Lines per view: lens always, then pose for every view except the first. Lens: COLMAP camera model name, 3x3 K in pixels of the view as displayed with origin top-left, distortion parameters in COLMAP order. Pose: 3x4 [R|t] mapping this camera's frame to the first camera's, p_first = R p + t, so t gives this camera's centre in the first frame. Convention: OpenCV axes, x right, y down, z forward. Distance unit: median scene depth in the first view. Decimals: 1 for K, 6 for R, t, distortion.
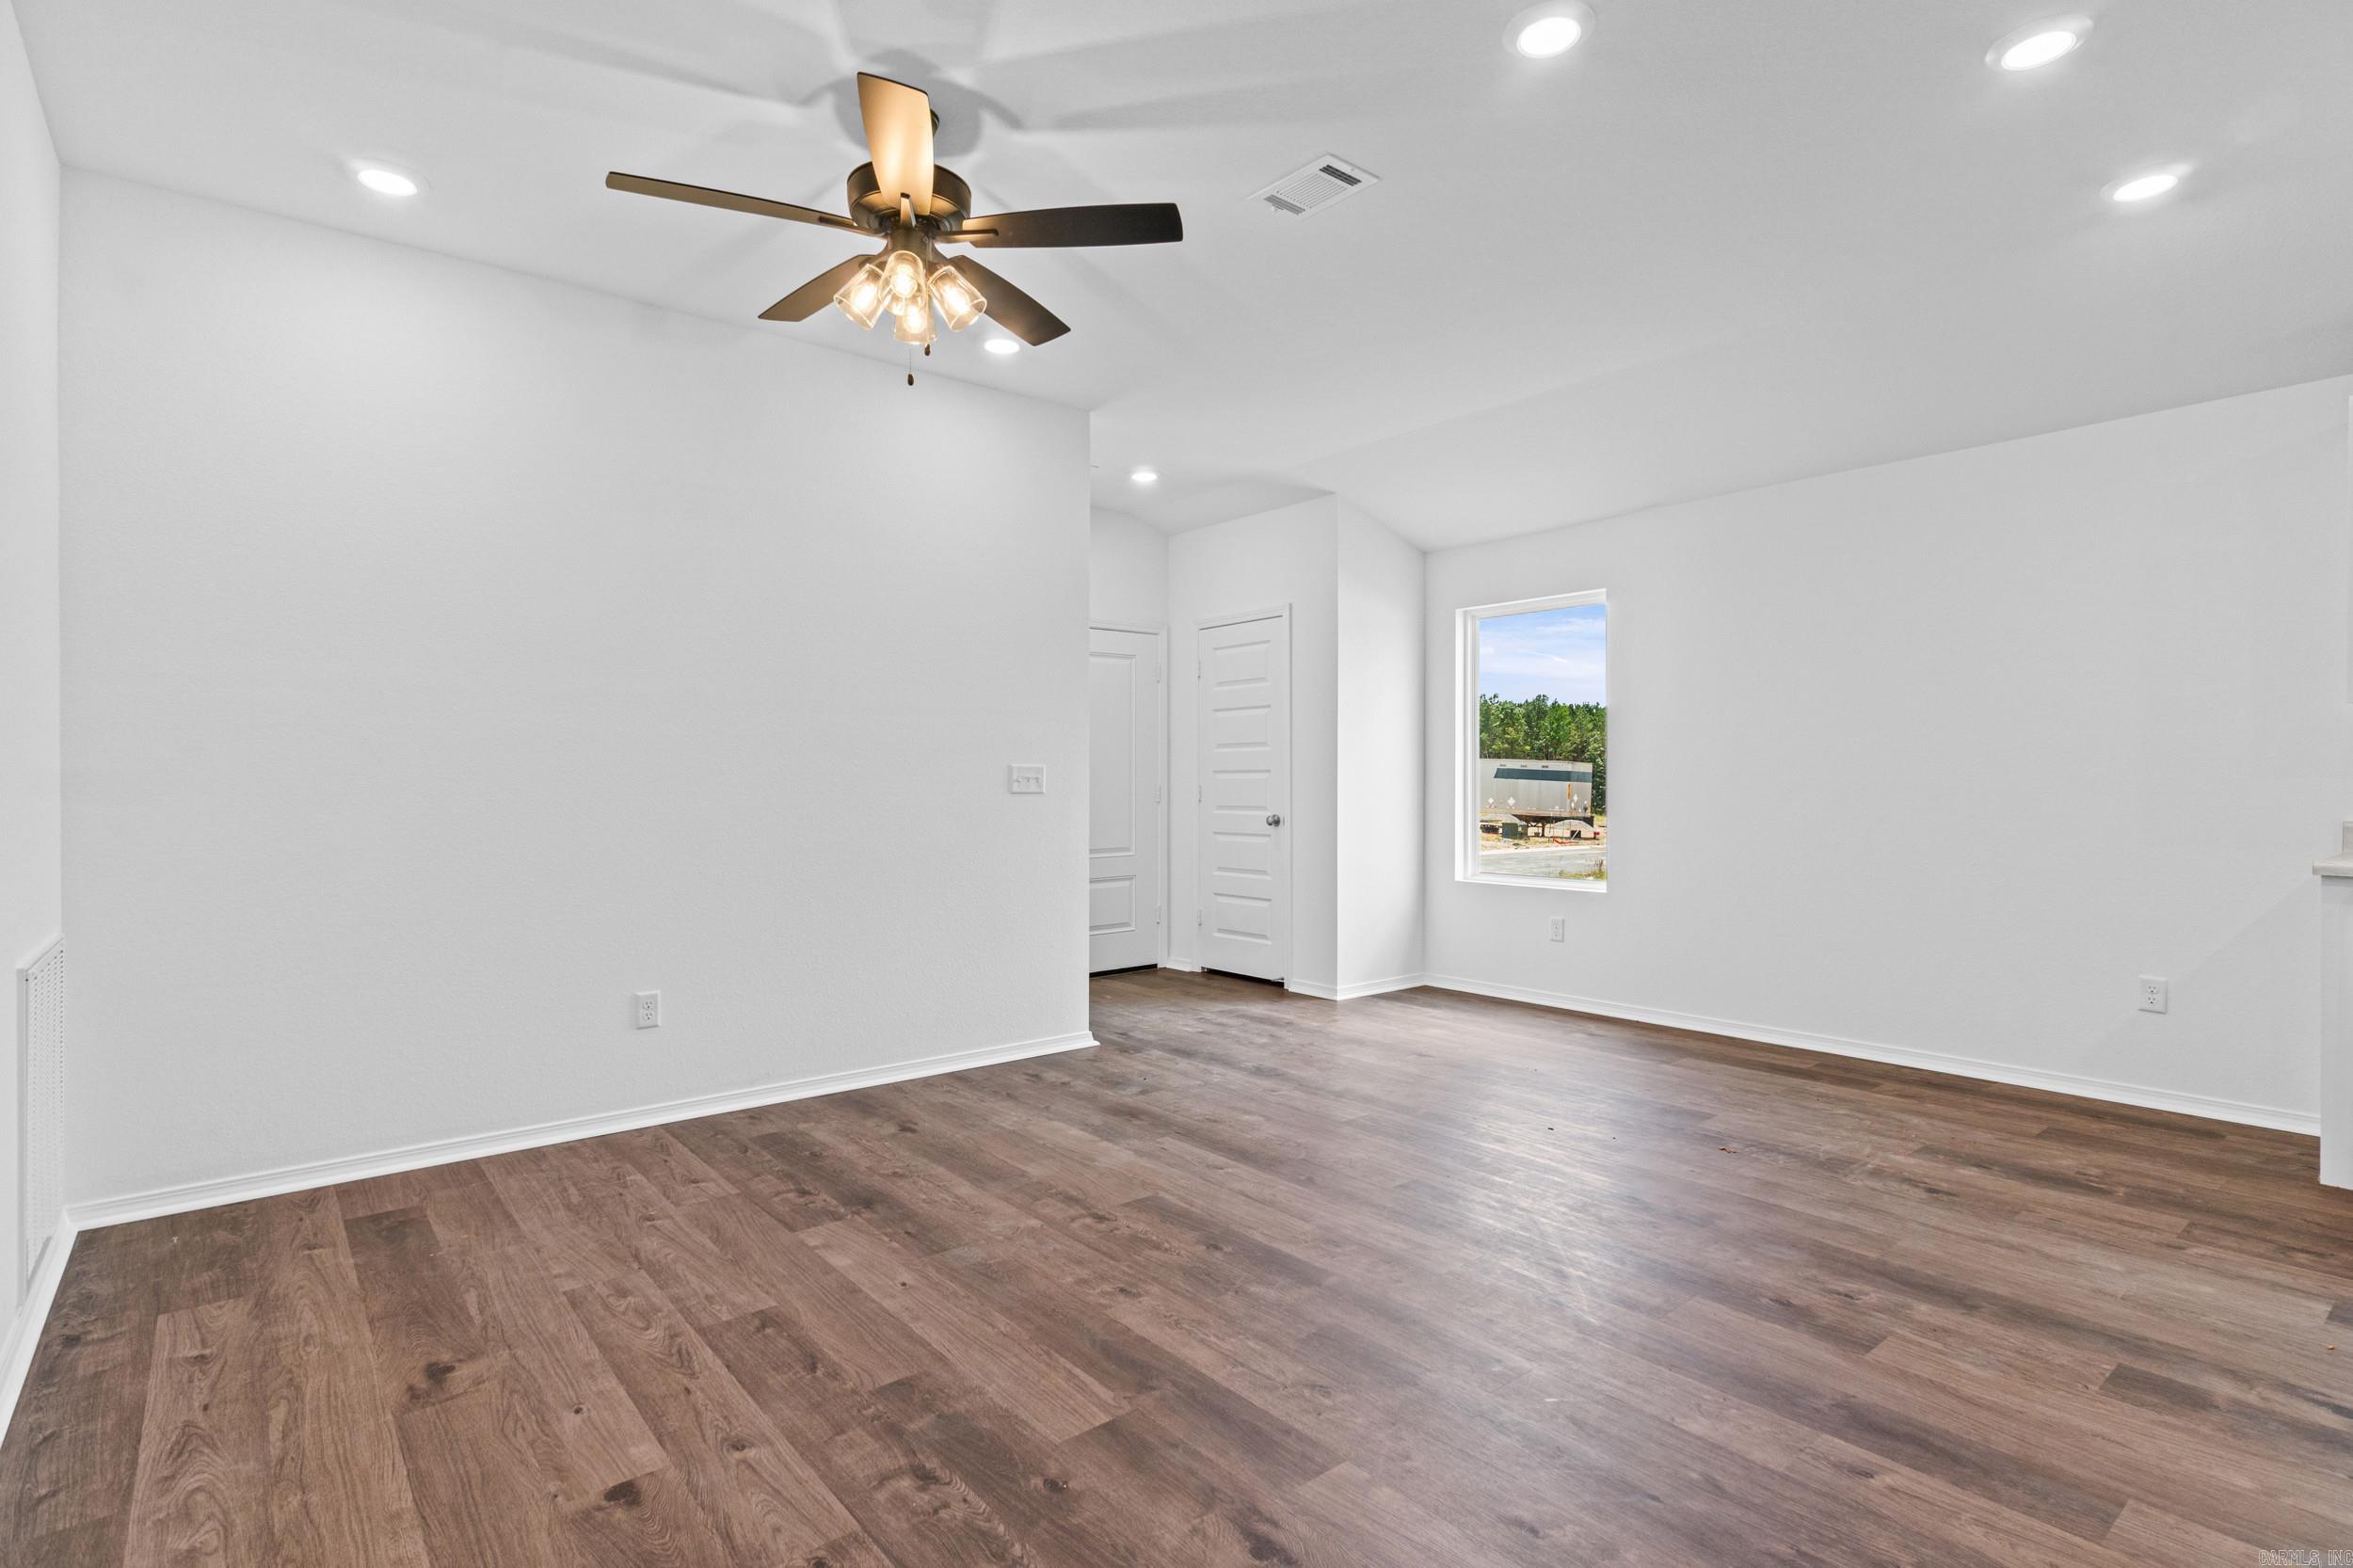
lens RADIAL K [[1122.1, 0, 1179.9], [0, 1122.1, 782.8], [0, 0, 1]] dist [0.000624, 0.000073]
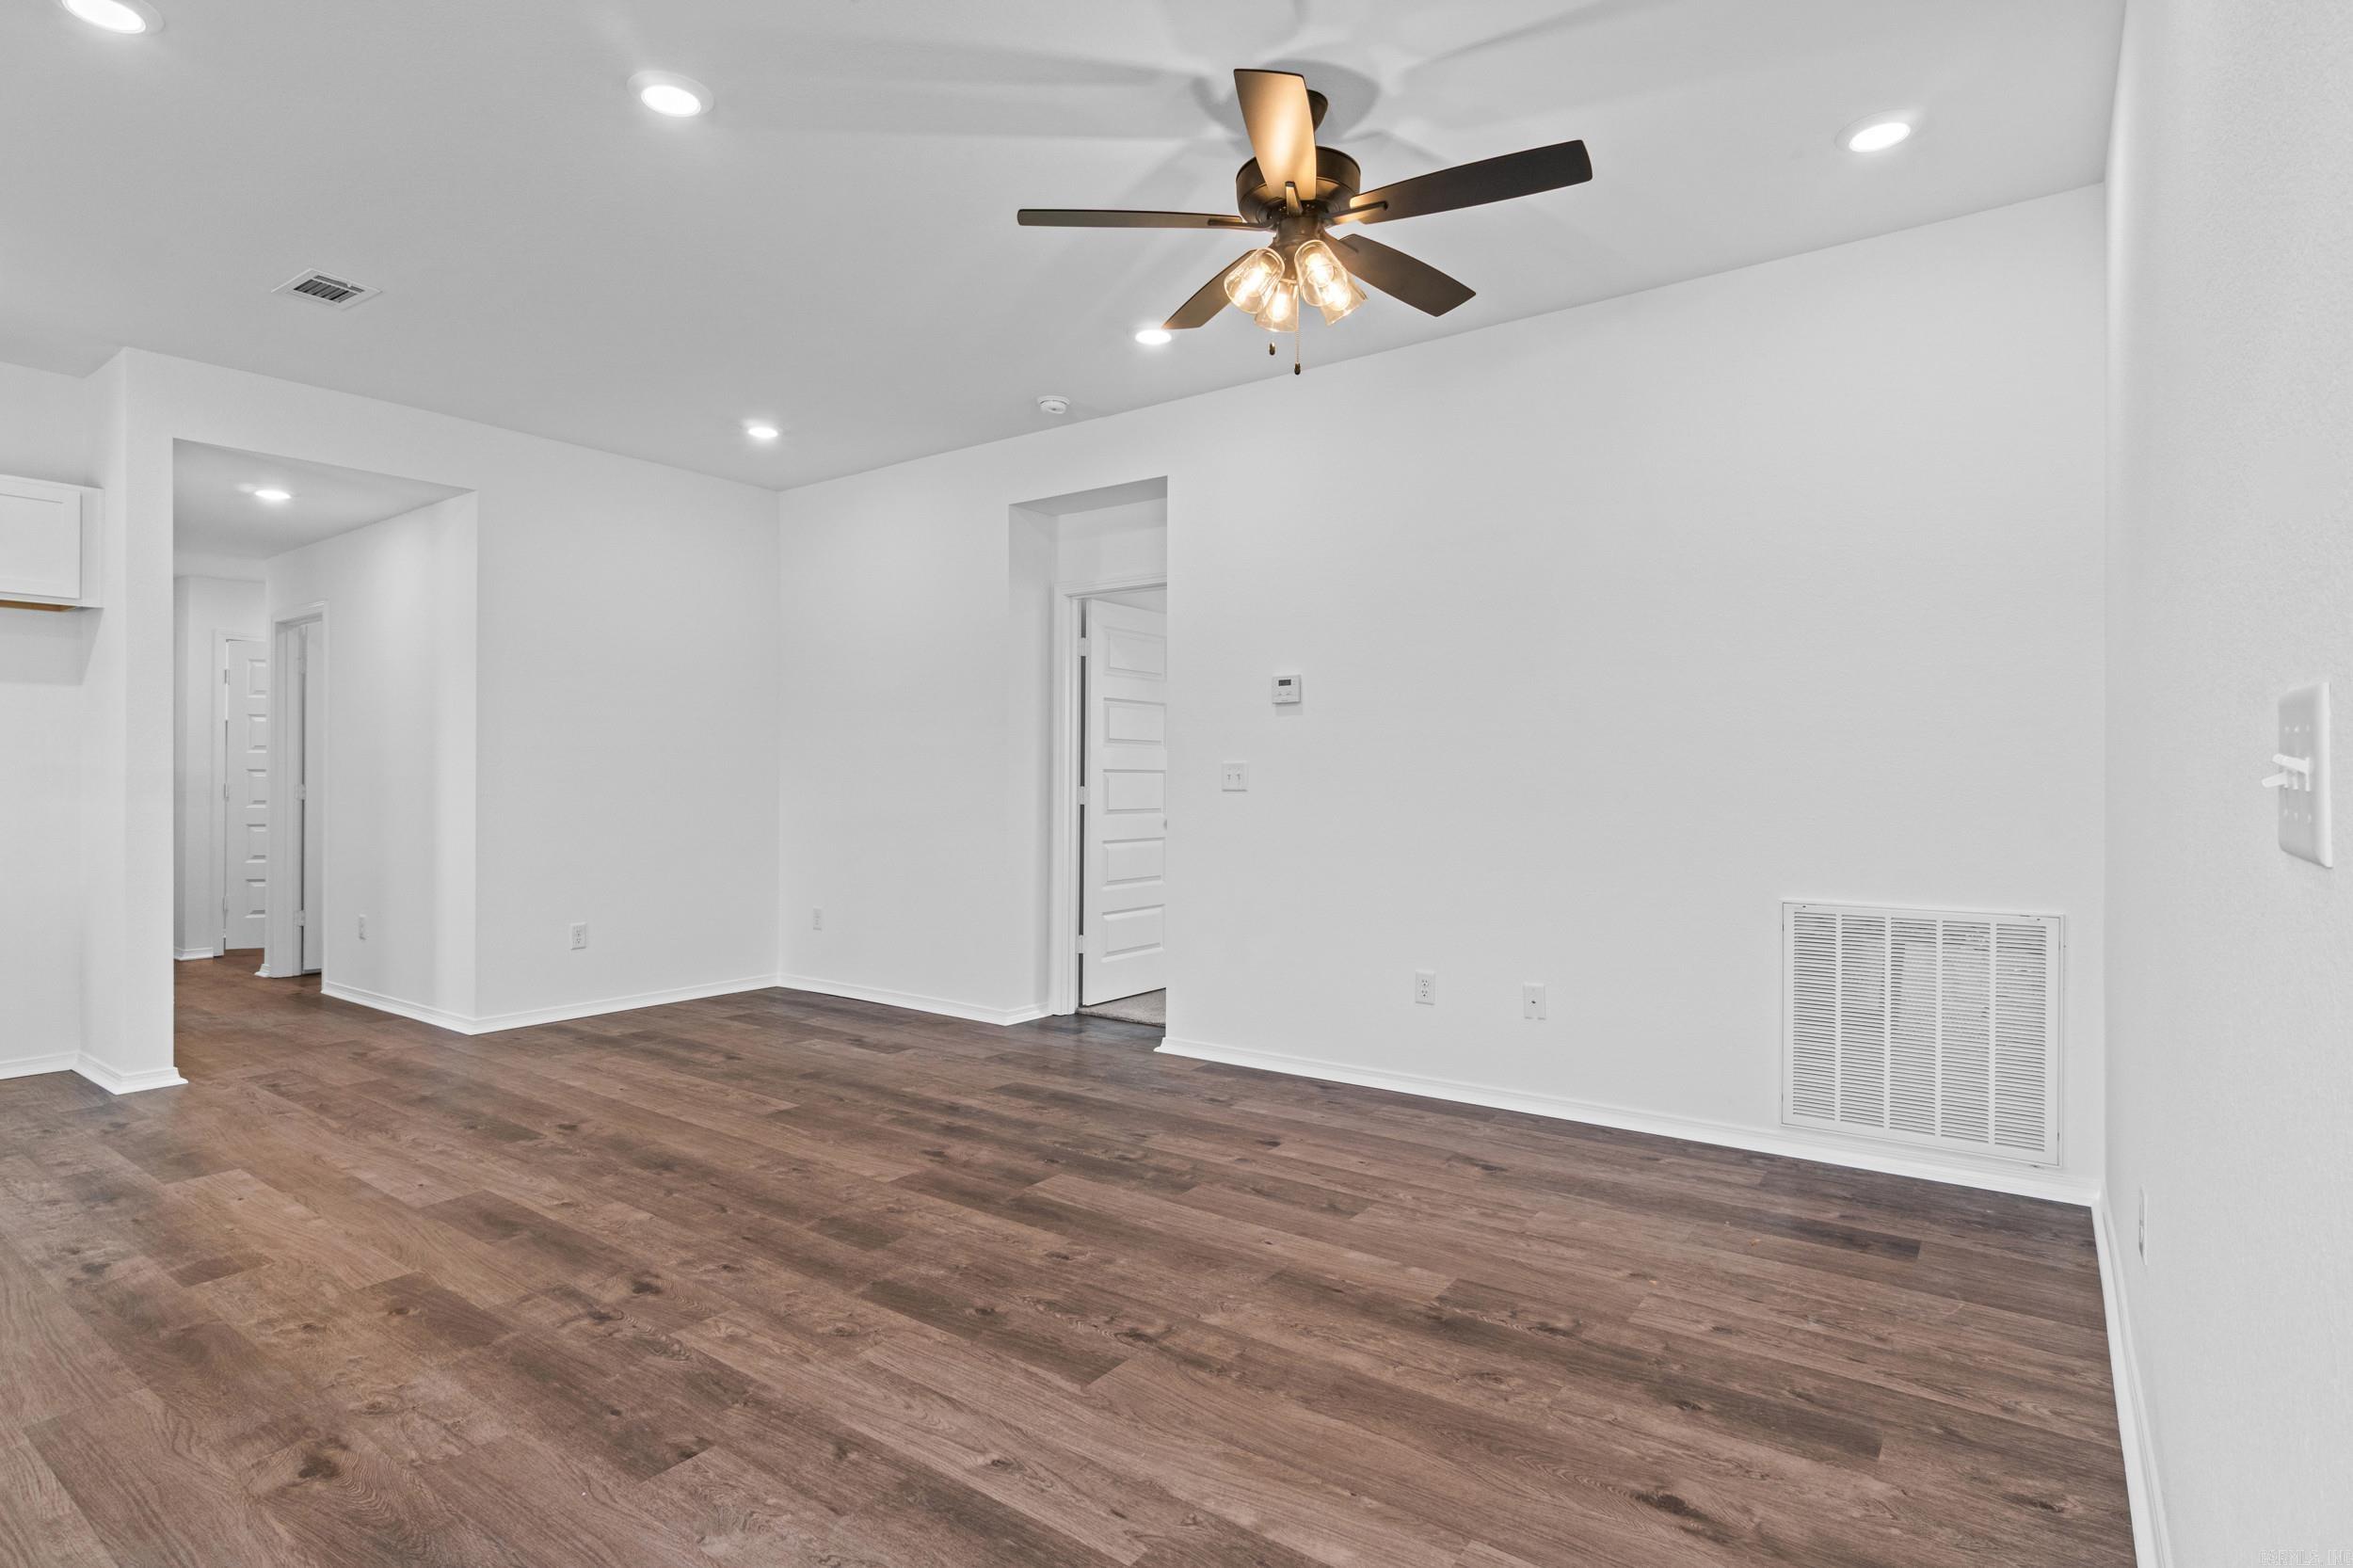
lens RADIAL K [[1194.0, 0, 1172.8], [0, 1194.0, 778.6], [0, 0, 1]] dist [-0.009698, 0.003732]
pose [[-0.968601, 0.006631, -0.248533, 0.116936], [0.005405, 0.999970, 0.005615, -0.008327], [0.248563, 0.004096, -0.968607, 1.924499]]
